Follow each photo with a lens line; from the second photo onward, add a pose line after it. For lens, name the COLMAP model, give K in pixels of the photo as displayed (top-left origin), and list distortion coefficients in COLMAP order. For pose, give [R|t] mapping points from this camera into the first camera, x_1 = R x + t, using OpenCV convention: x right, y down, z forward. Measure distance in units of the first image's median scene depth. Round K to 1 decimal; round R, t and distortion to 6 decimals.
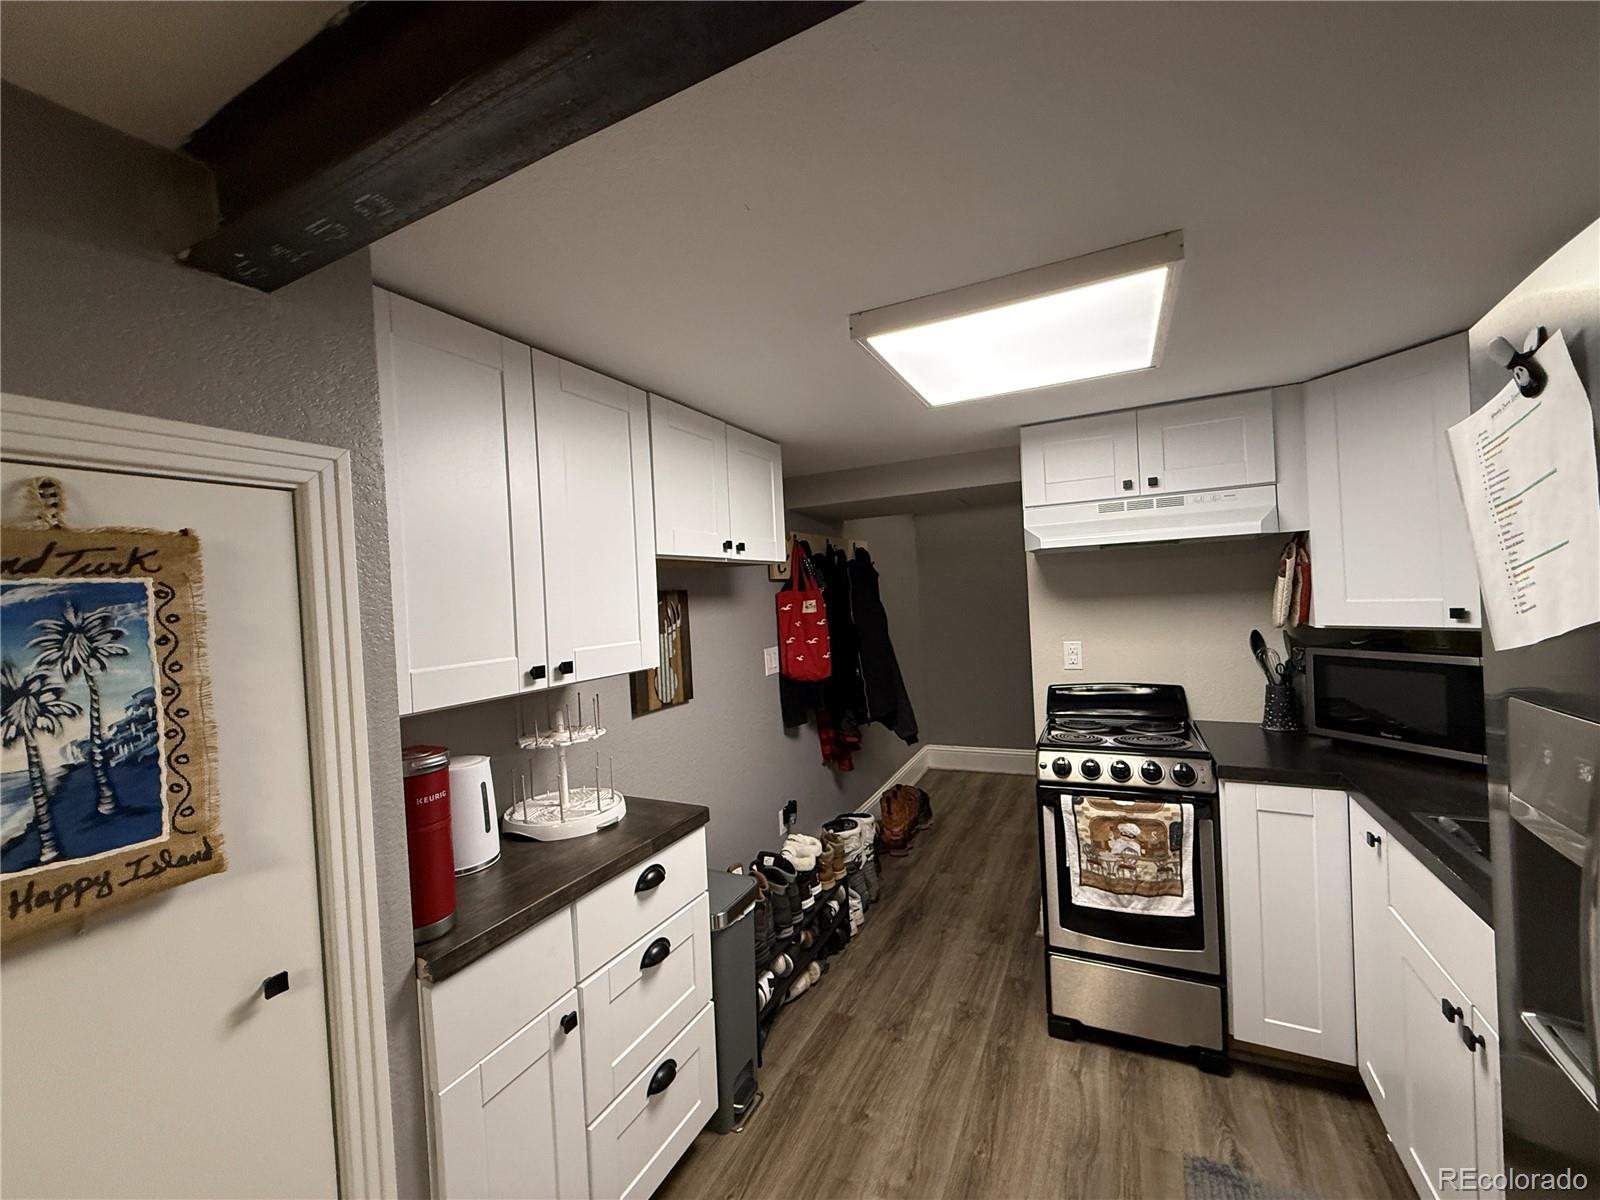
lens RADIAL K [[636.2, 0, 800.0], [0, 636.2, 600.0], [0, 0, 1]] dist [0.000809, 0.000369]
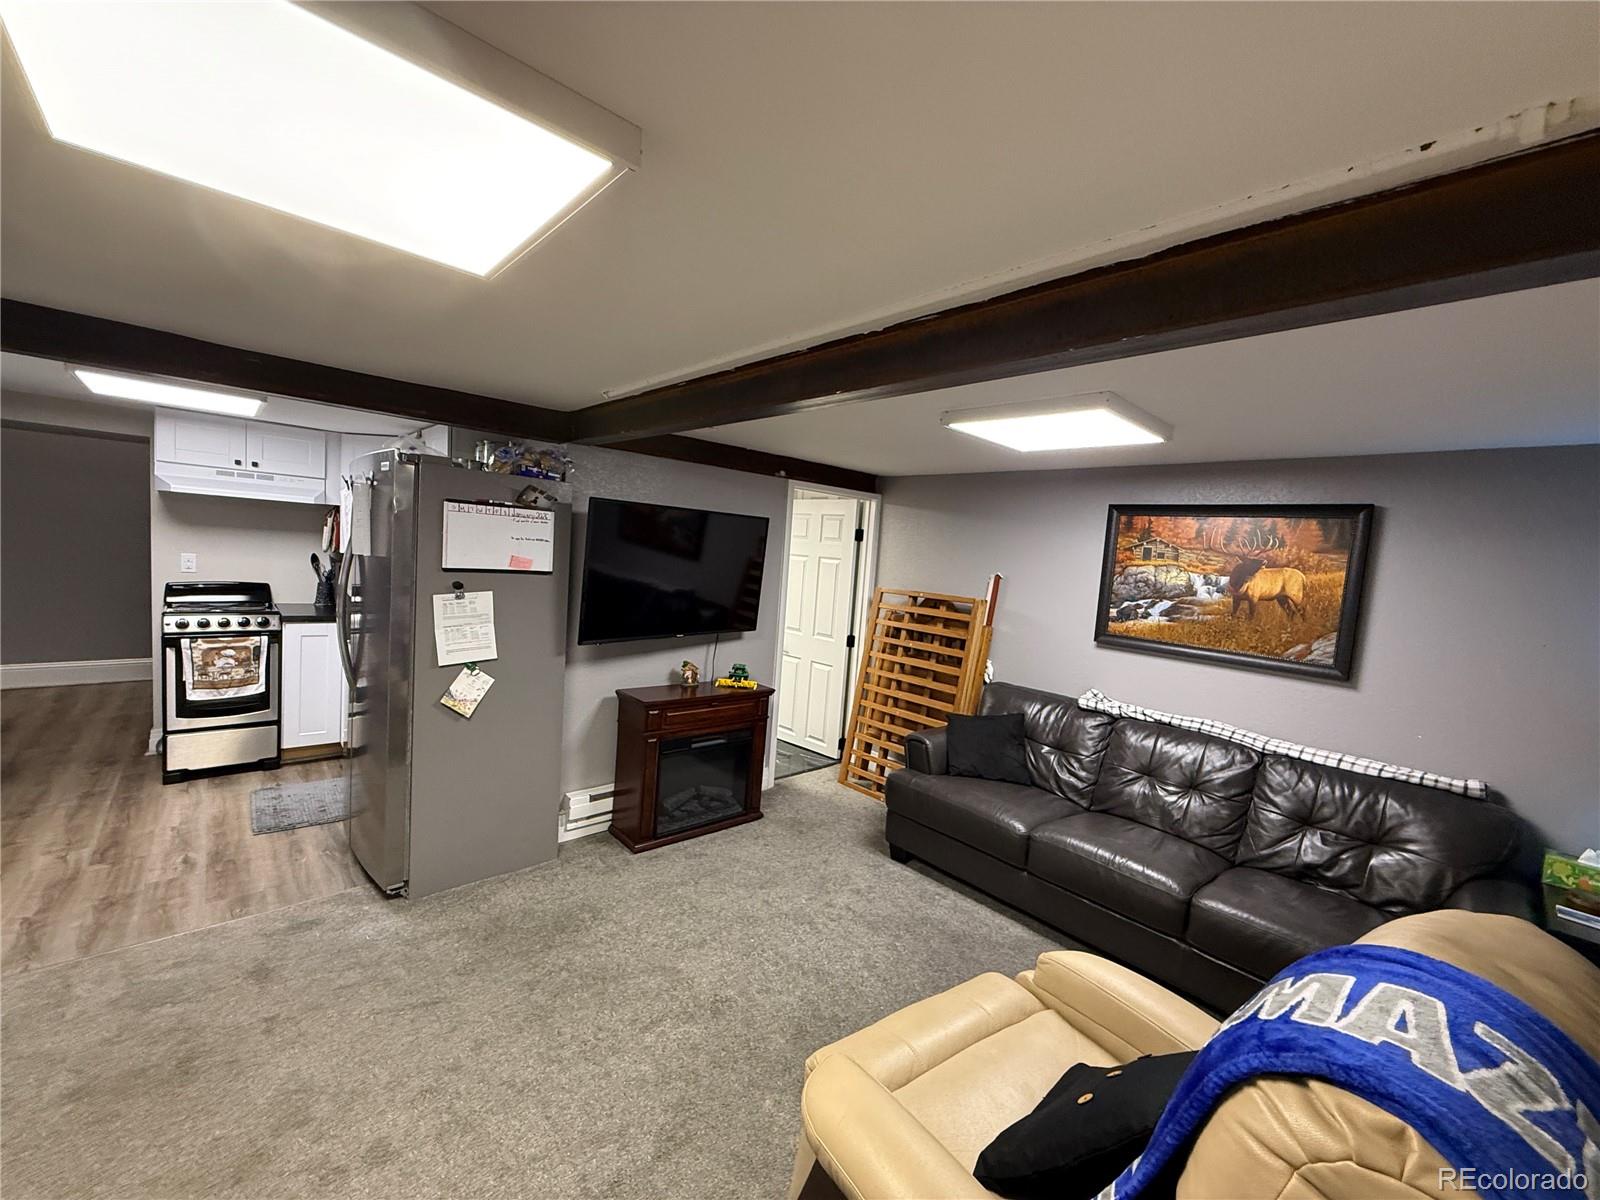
lens RADIAL K [[636.2, 0, 800.0], [0, 636.2, 600.0], [0, 0, 1]] dist [0.000809, 0.000369]
pose [[0.355941, 0.001752, 0.934507, -0.607738], [-0.083424, 0.996065, 0.029908, 0.010481], [-0.930777, -0.088606, 0.354686, -1.164813]]
